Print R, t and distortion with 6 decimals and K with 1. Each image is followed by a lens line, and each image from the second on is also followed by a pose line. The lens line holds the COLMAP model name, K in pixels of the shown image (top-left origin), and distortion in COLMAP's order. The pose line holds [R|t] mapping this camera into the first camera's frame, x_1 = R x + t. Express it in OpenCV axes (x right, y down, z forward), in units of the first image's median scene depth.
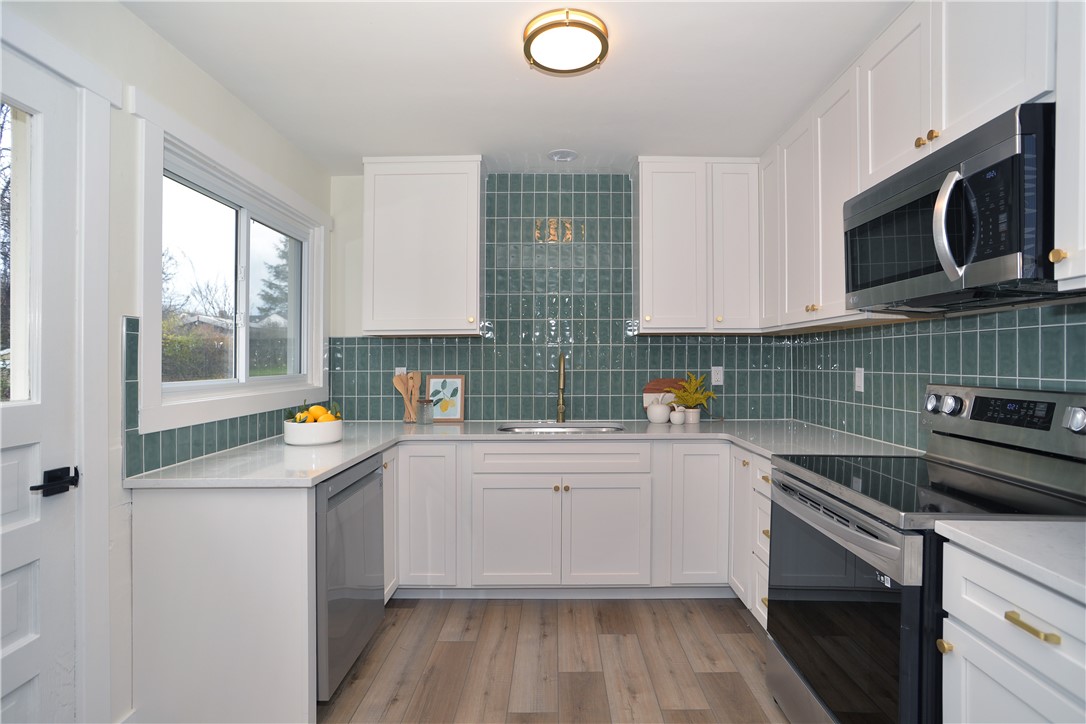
lens RADIAL K [[530.5, 0, 533.4], [0, 530.5, 377.1], [0, 0, 1]] dist [-0.047840, 0.009713]
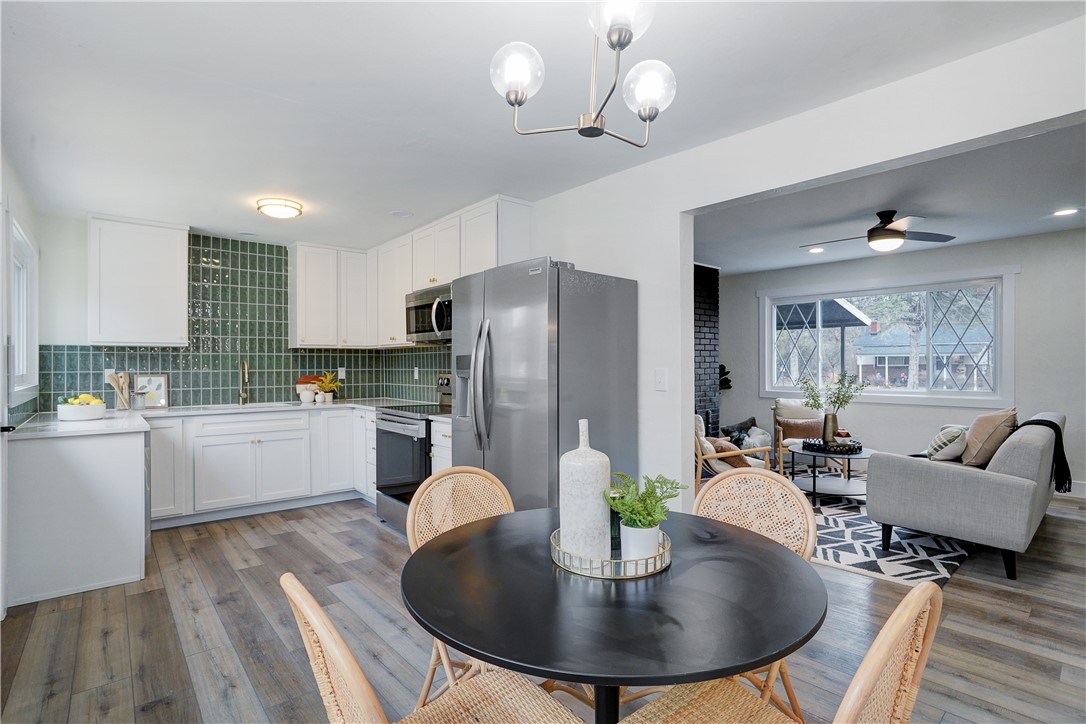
lens RADIAL K [[530.5, 0, 539.0], [0, 530.5, 367.4], [0, 0, 1]] dist [-0.047840, 0.009713]
pose [[0.730079, -0.003154, 0.683355, -0.348440], [0.022841, 0.999543, -0.019790, 0.027061], [-0.682981, 0.030057, 0.729818, -0.669361]]
